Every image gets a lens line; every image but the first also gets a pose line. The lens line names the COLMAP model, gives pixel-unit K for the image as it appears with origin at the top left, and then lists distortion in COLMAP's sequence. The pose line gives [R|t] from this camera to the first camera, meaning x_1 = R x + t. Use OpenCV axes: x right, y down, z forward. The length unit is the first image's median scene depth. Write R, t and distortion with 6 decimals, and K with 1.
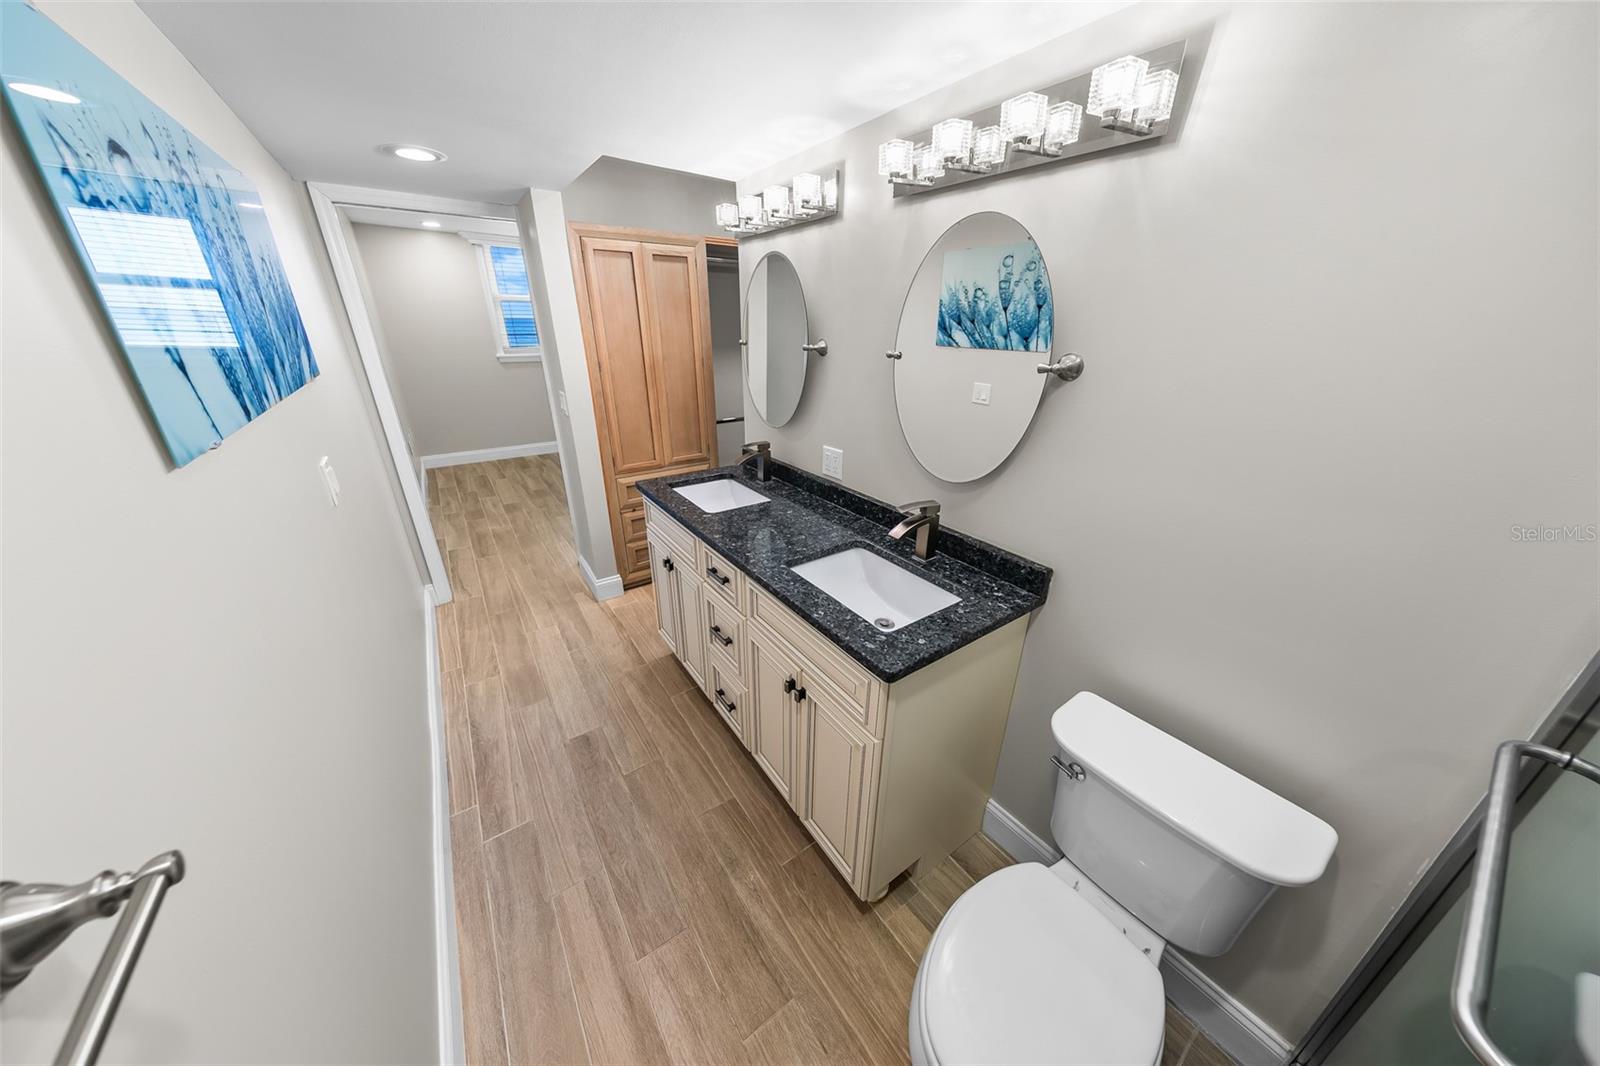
lens RADIAL K [[499.1, 0, 795.6], [0, 499.1, 531.6], [0, 0, 1]] dist [0.012247, -0.003194]
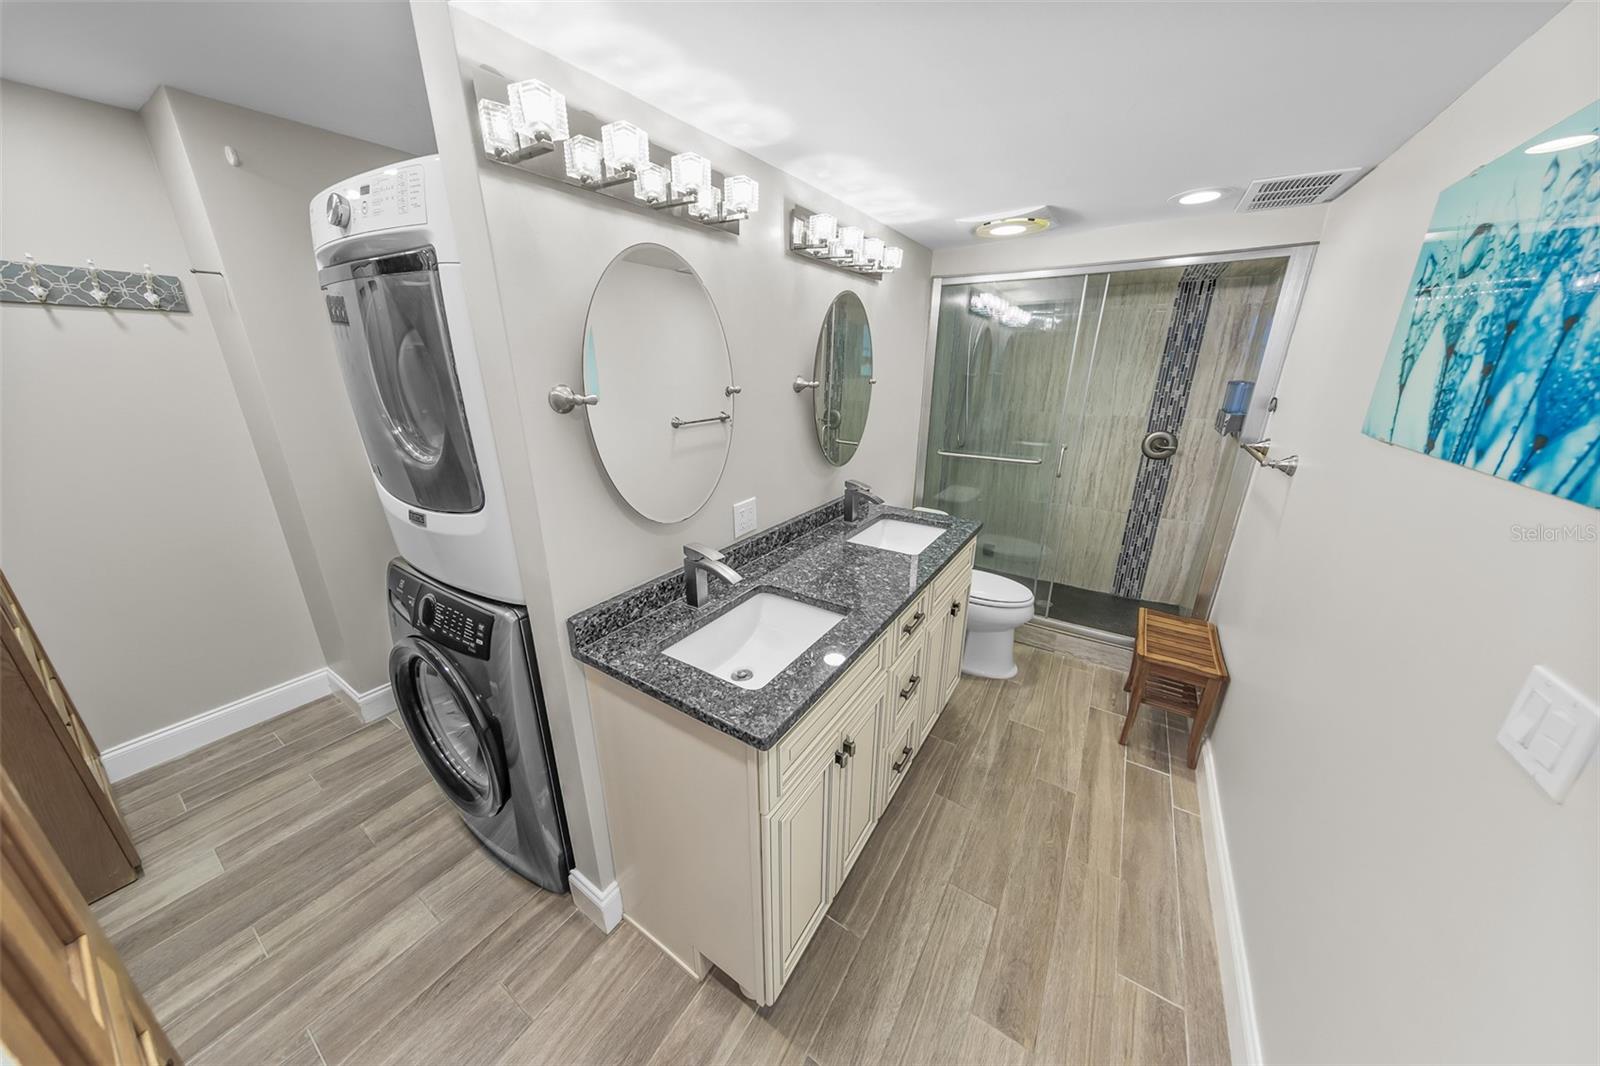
lens RADIAL K [[509.1, 0, 800.0], [0, 509.1, 533.0], [0, 0, 1]] dist [0.014169, 0.000002]
pose [[-0.383992, -0.303508, 0.872028, -0.522790], [0.353531, 0.824135, 0.442513, -0.335402], [-0.852975, 0.478210, -0.209162, 0.796752]]
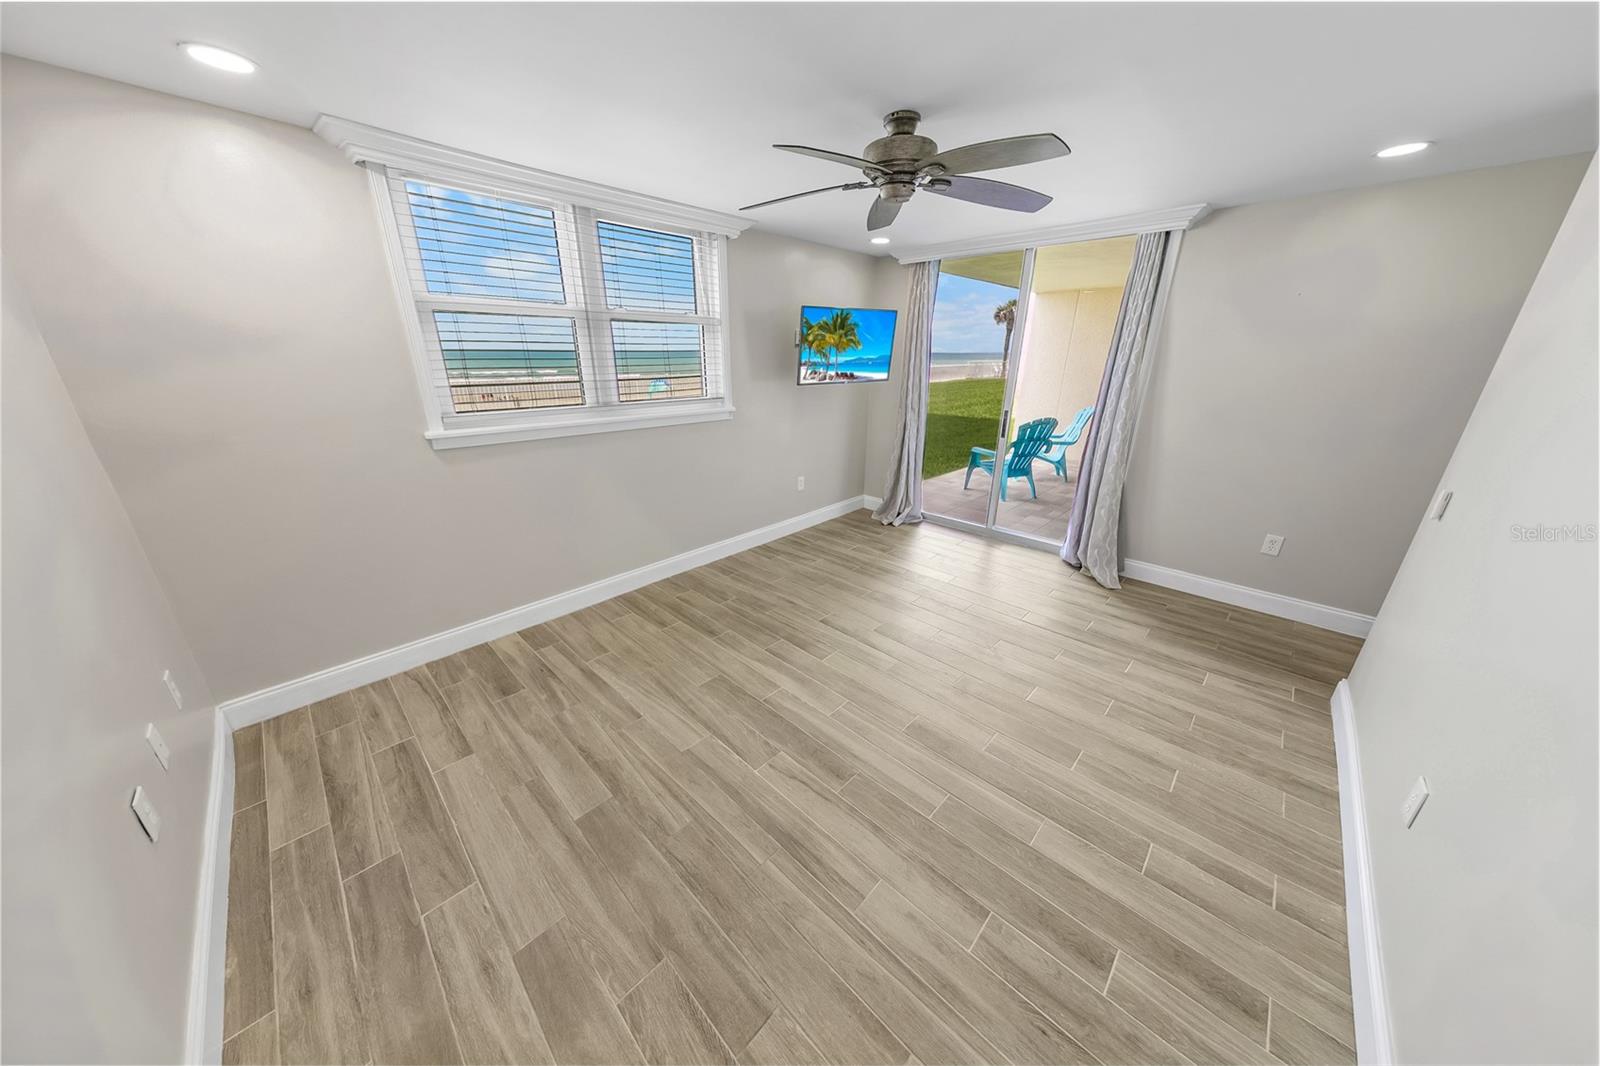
lens RADIAL K [[499.1, 0, 795.6], [0, 499.1, 531.6], [0, 0, 1]] dist [0.012247, -0.003194]
pose [[0.982295, -0.065344, 0.175573, -0.778098], [0.074321, 0.996217, -0.045043, -0.481453], [-0.171965, 0.057295, 0.983435, 1.125574]]
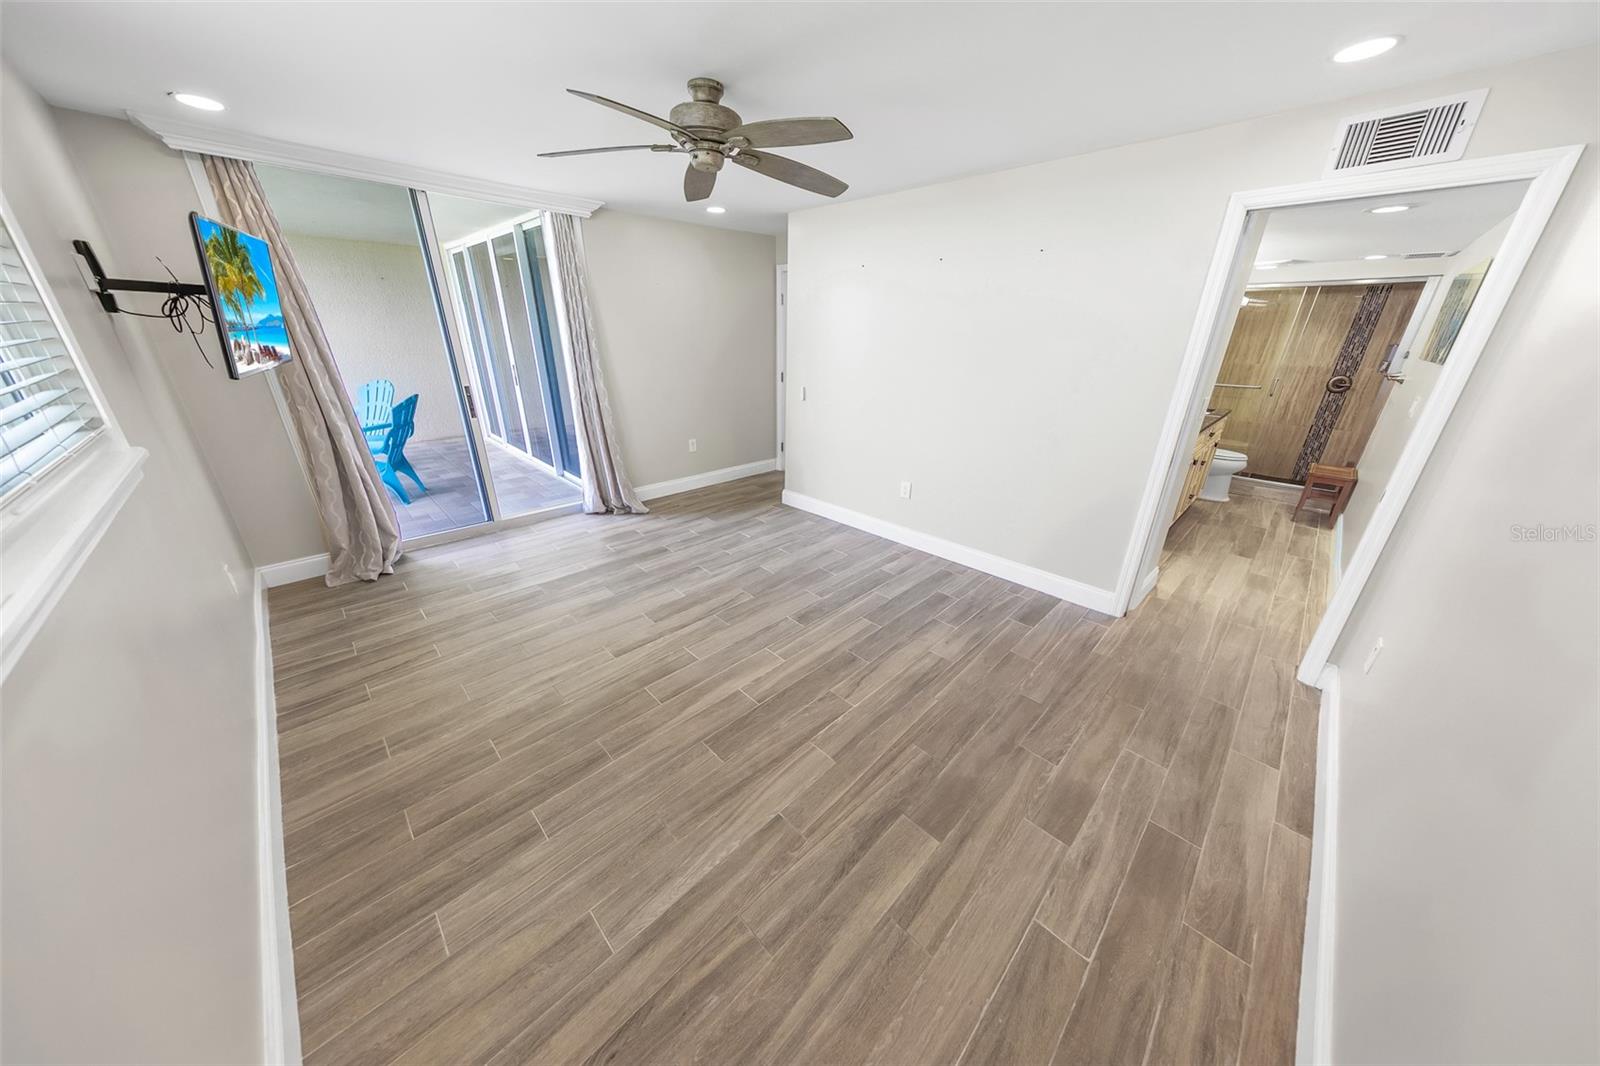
lens RADIAL K [[499.1, 0, 795.6], [0, 499.1, 531.6], [0, 0, 1]] dist [0.012247, -0.003194]
pose [[-0.168314, -0.381672, 0.908844, -1.353431], [0.368823, 0.830643, 0.417135, -0.785297], [-0.914133, 0.405412, 0.000961, 1.857379]]
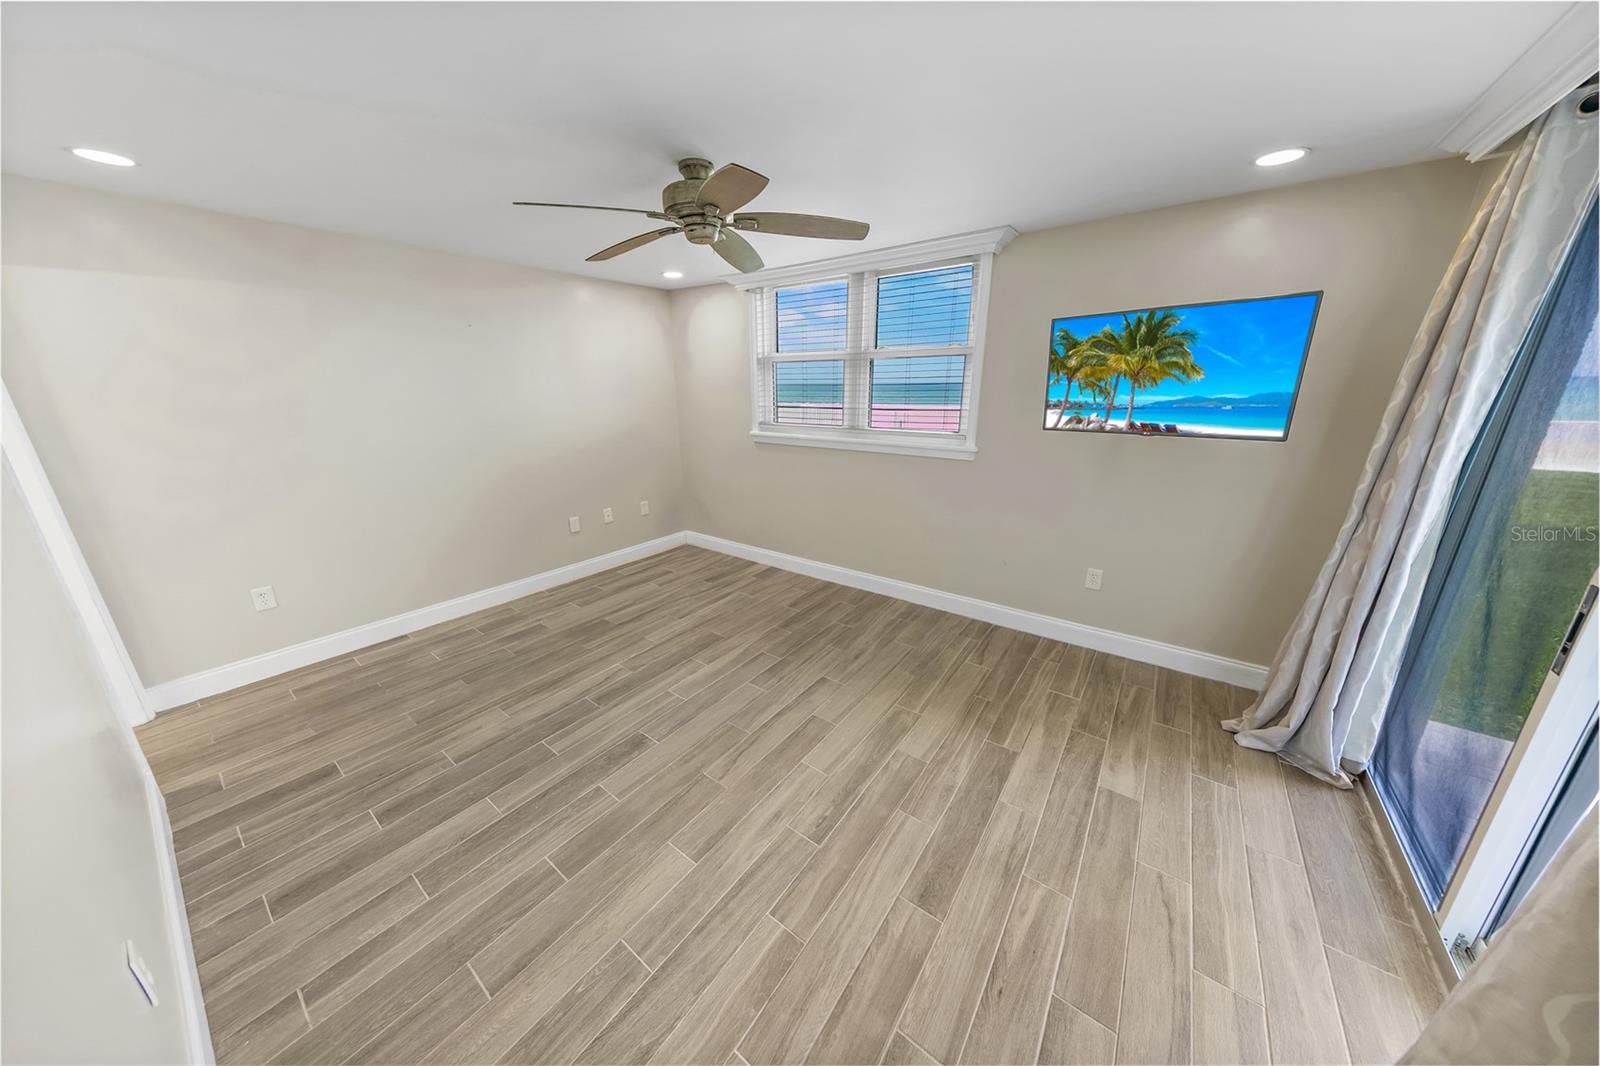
lens RADIAL K [[499.1, 0, 795.6], [0, 499.1, 531.6], [0, 0, 1]] dist [0.012247, -0.003194]
pose [[0.311239, 0.262933, -0.913234, 0.319347], [-0.362262, 0.921231, 0.141773, -0.730419], [0.878576, 0.286705, 0.381974, 1.725785]]
